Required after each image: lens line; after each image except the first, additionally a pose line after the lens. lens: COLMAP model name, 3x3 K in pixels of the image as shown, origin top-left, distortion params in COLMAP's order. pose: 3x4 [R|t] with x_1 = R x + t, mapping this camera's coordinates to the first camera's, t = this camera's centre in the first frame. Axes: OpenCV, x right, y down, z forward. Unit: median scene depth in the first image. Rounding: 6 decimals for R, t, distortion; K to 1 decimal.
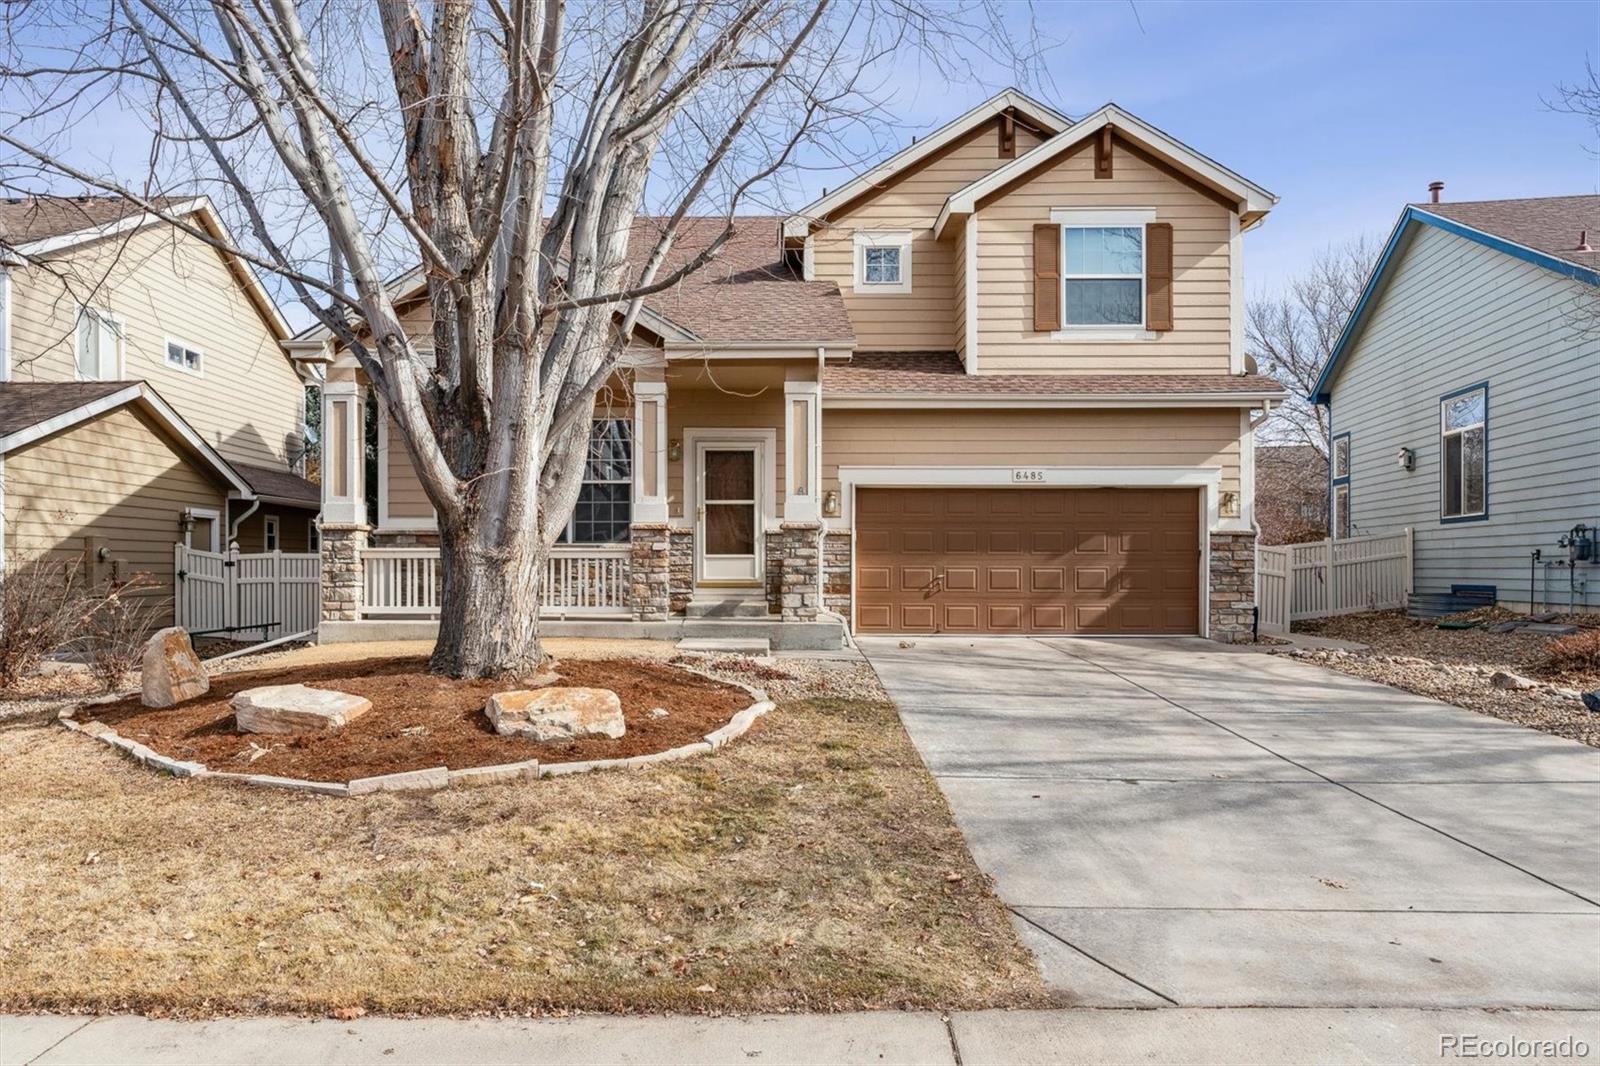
lens RADIAL K [[774.3, 0, 800.0], [0, 774.3, 523.8], [0, 0, 1]] dist [0.002310, 0.000322]
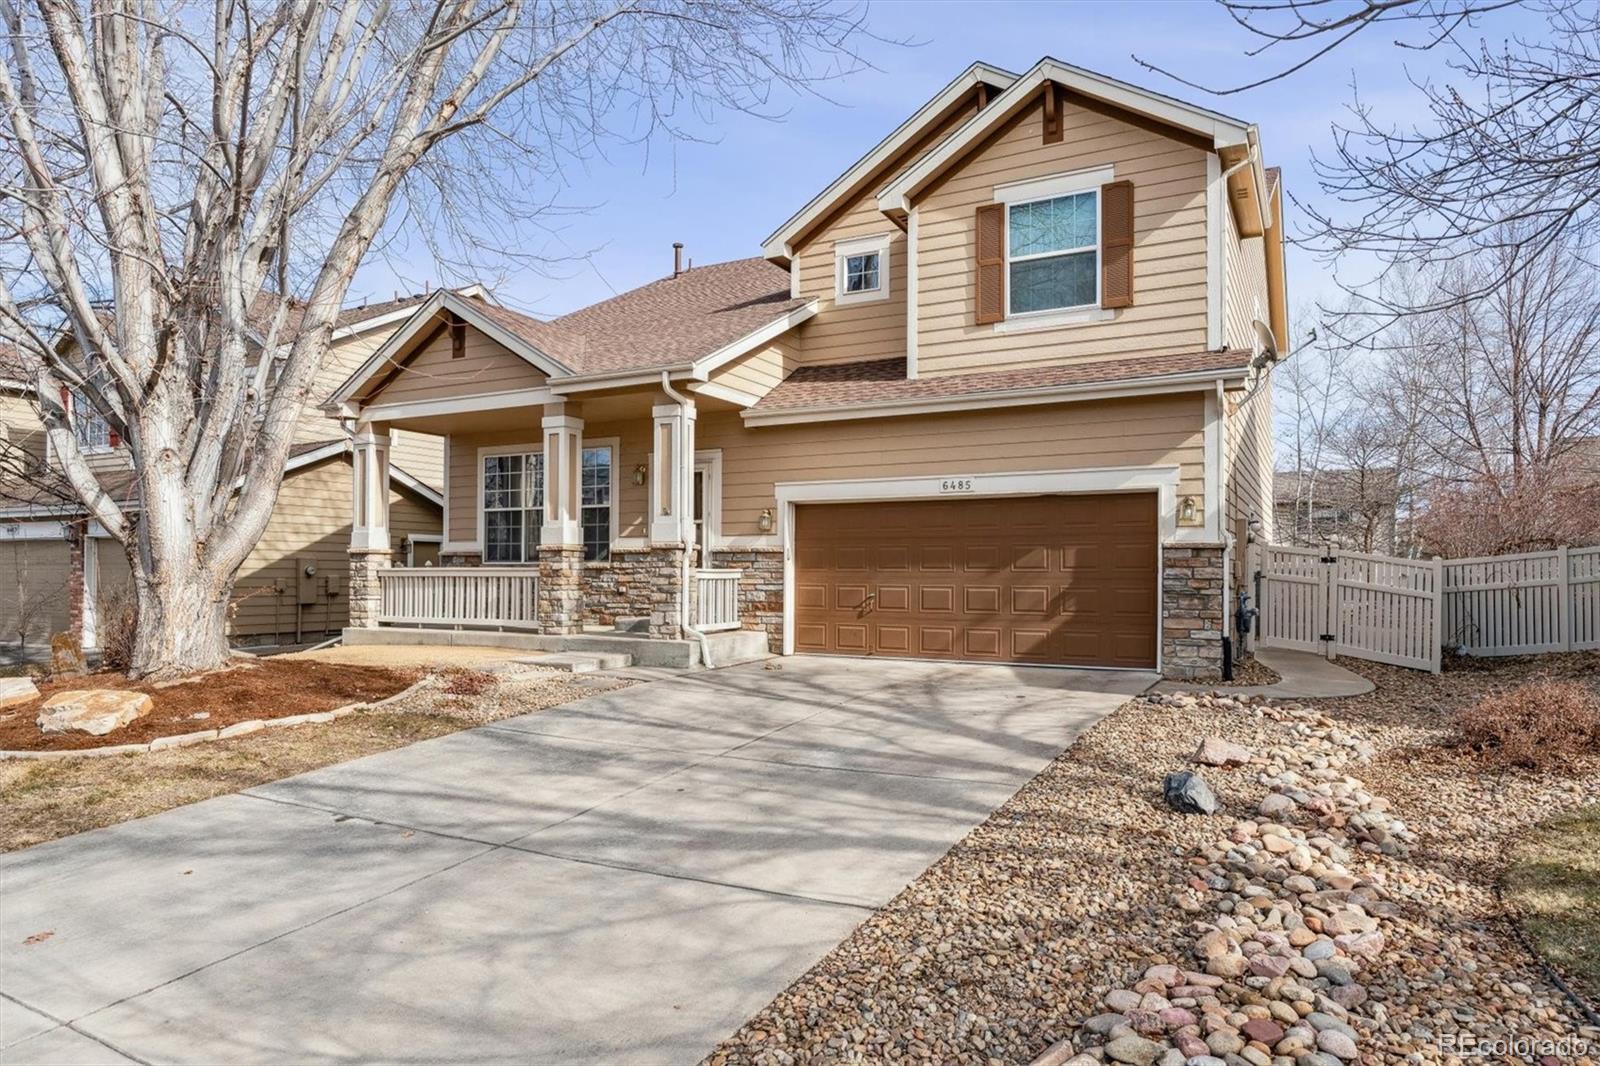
lens RADIAL K [[758.1, 0, 809.9], [0, 758.1, 529.0], [0, 0, 1]] dist [0.002060, 0.000544]
pose [[0.935049, -0.021307, -0.353878, 0.439243], [0.017974, 0.999758, -0.012704, -0.002591], [0.354062, 0.005518, 0.935206, 0.104518]]
